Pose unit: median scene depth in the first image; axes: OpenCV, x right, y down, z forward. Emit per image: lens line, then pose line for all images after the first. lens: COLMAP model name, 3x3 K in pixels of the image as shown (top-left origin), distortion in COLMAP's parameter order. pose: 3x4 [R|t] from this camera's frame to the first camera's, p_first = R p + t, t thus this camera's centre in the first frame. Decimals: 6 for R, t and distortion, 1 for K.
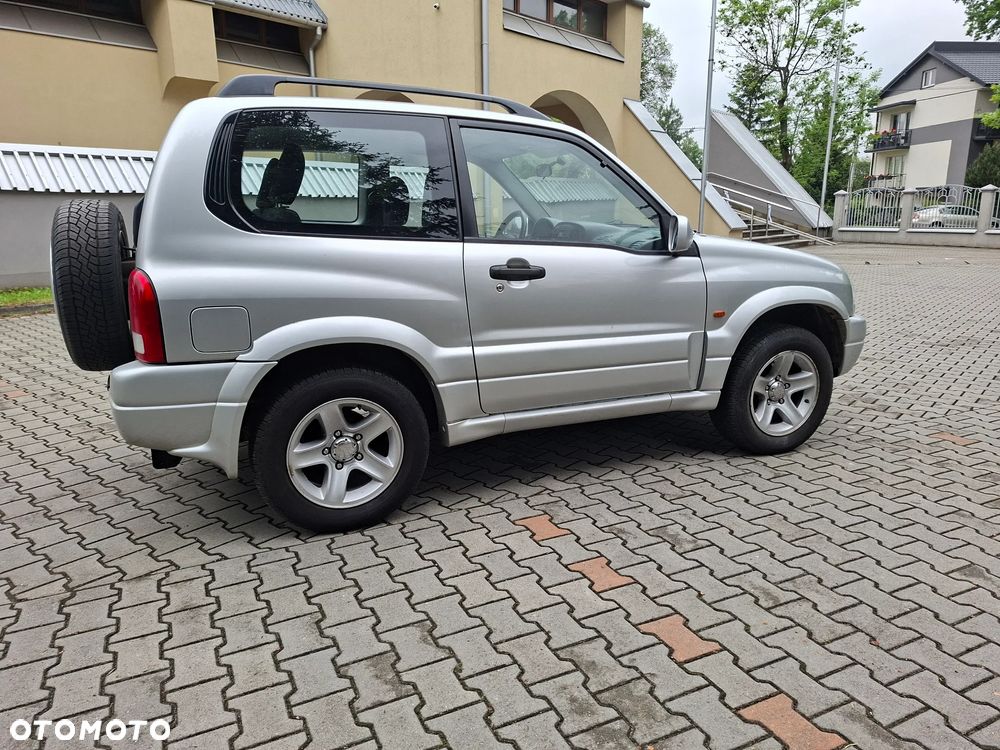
lens RADIAL K [[683.4, 0, 505.5], [0, 683.4, 367.2], [0, 0, 1]] dist [0.098972, -0.114187]
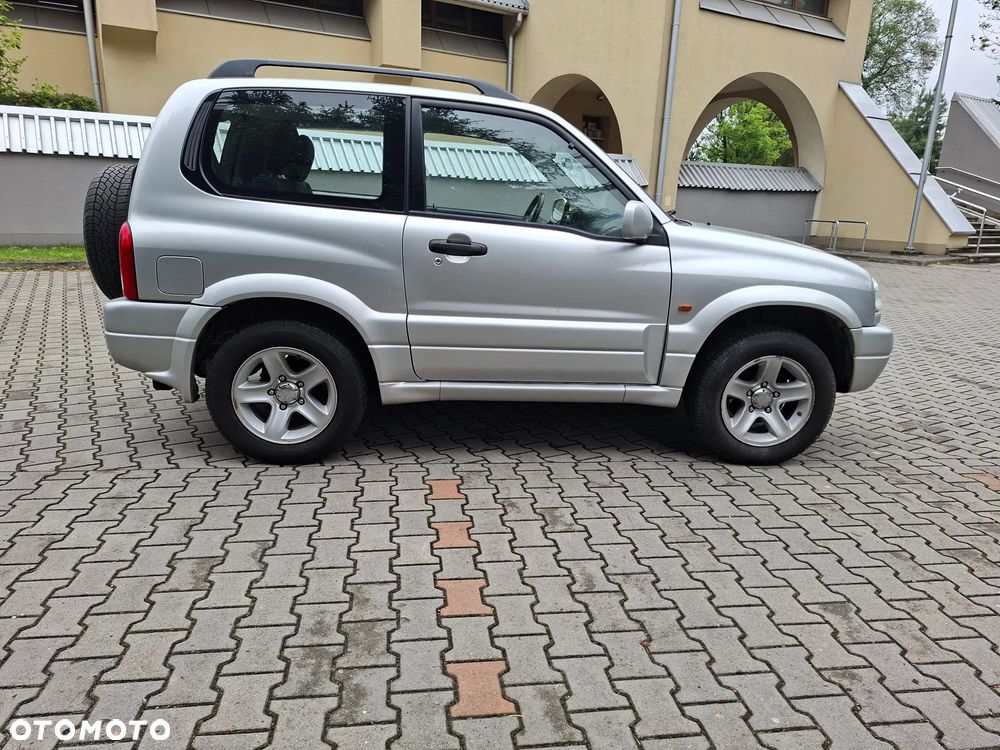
lens RADIAL K [[682.7, 0, 500.0], [0, 682.7, 375.0], [0, 0, 1]] dist [0.111177, -0.134047]
pose [[0.950845, 0.117788, -0.286392, 0.399705], [-0.109944, 0.992991, 0.043375, 0.002129], [0.289494, -0.009756, 0.957130, 0.012555]]
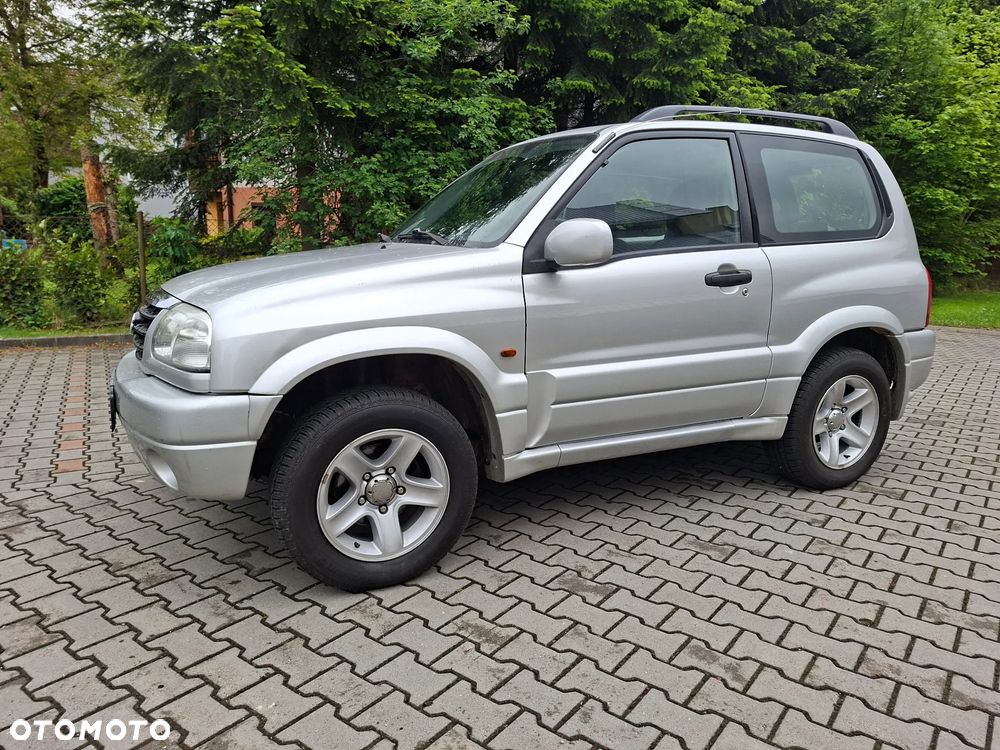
lens RADIAL K [[681.9, 0, 494.0], [0, 681.9, 373.7], [0, 0, 1]] dist [0.094366, -0.112351]
pose [[-0.998321, 0.006400, -0.057561, 0.178567], [-0.016737, 0.919585, 0.392535, -0.508492], [0.055445, 0.392840, -0.917934, 2.444901]]
